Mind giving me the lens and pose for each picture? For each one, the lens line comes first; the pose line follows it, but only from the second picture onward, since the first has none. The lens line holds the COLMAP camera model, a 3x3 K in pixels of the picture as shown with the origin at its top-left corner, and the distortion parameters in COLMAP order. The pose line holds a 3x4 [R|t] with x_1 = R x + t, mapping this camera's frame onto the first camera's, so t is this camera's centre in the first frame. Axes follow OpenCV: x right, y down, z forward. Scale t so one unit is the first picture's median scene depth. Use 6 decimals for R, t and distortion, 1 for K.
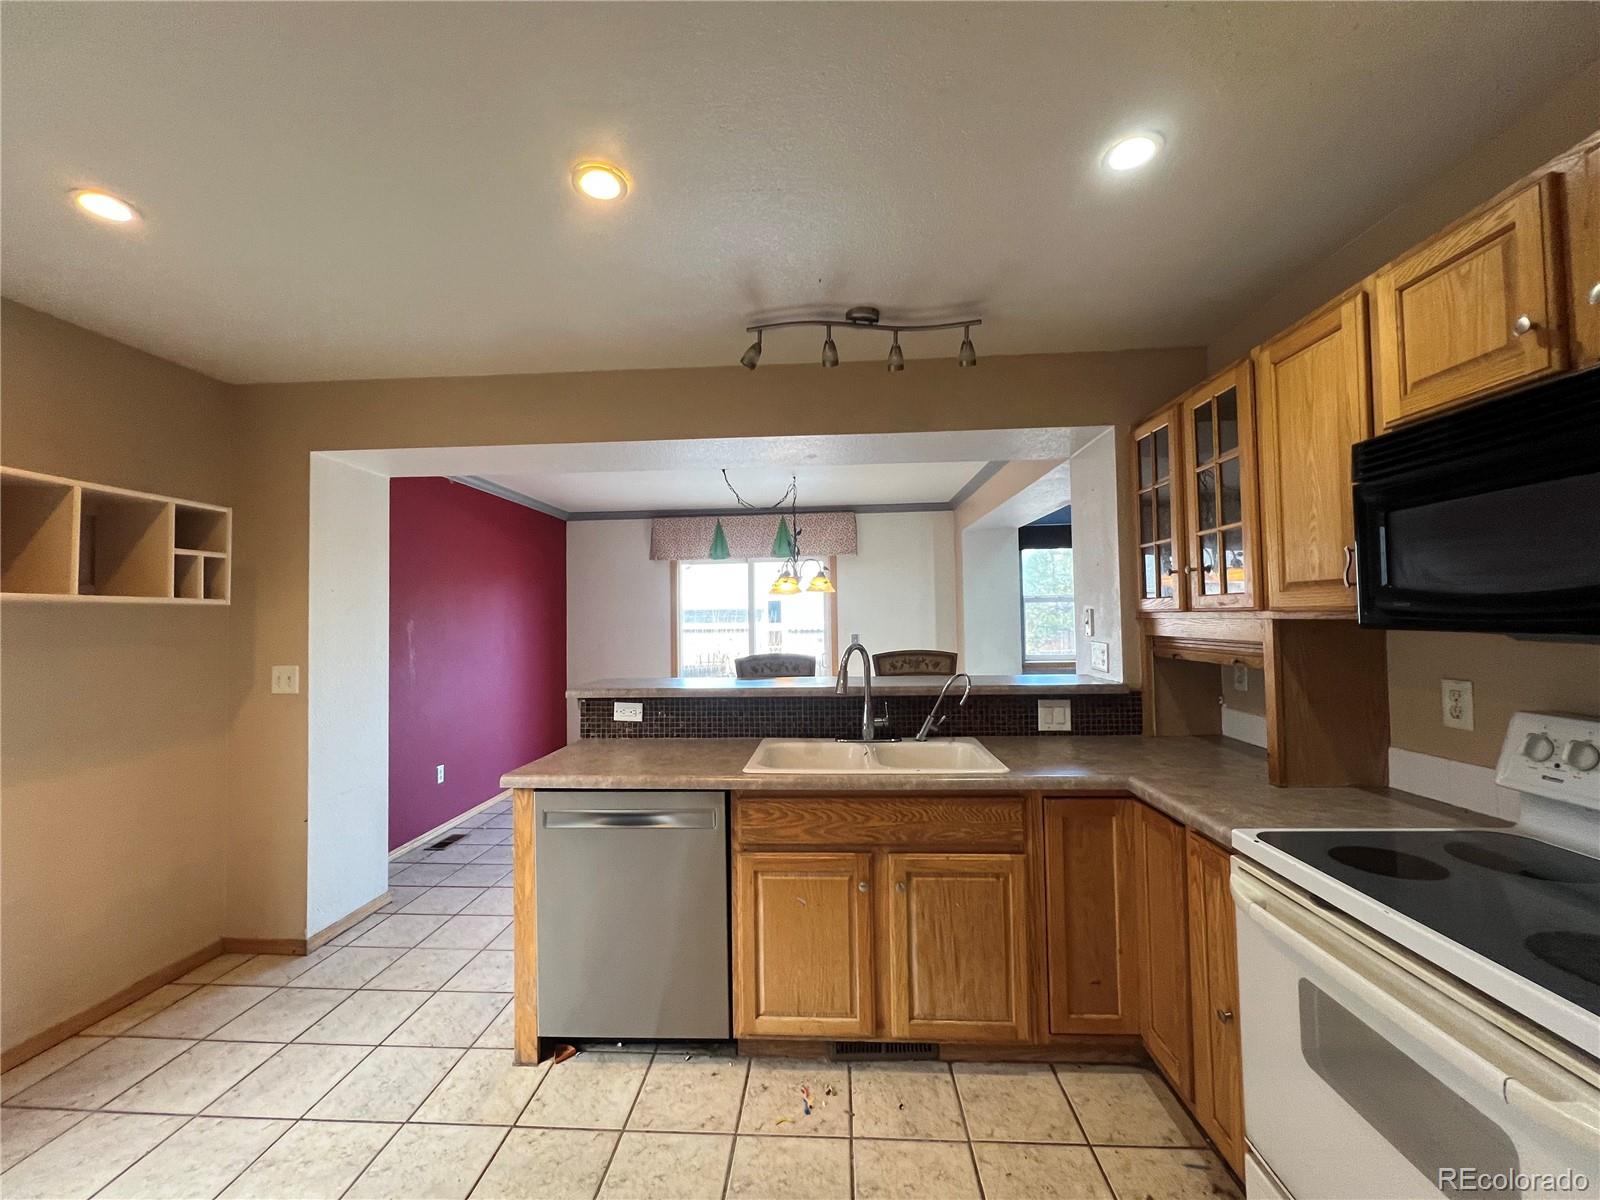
lens RADIAL K [[639.7, 0, 794.7], [0, 639.7, 599.1], [0, 0, 1]] dist [-0.004188, 0.001042]
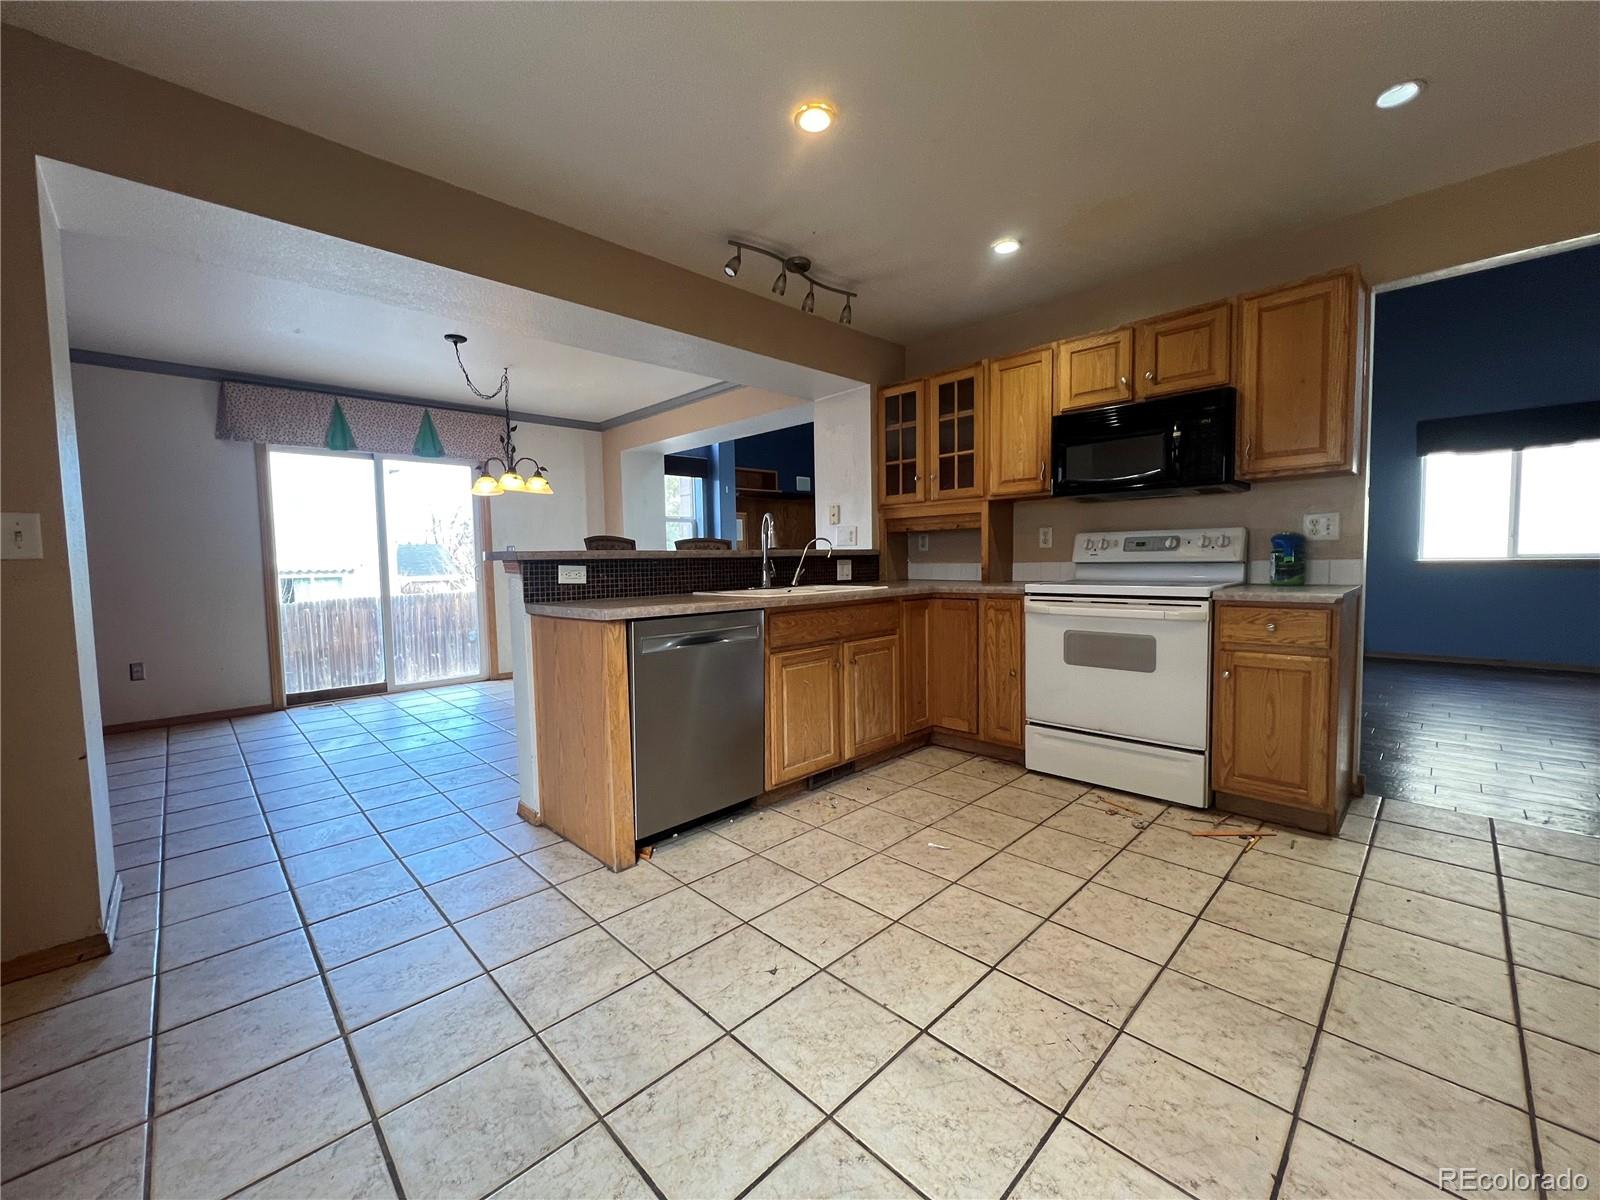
lens RADIAL K [[639.7, 0, 796.7], [0, 639.7, 598.0], [0, 0, 1]] dist [-0.004188, 0.001042]
pose [[0.674240, -0.043468, 0.737232, -1.019447], [-0.014080, 0.997328, 0.071681, 0.179318], [-0.738378, -0.058710, 0.671826, 0.066744]]
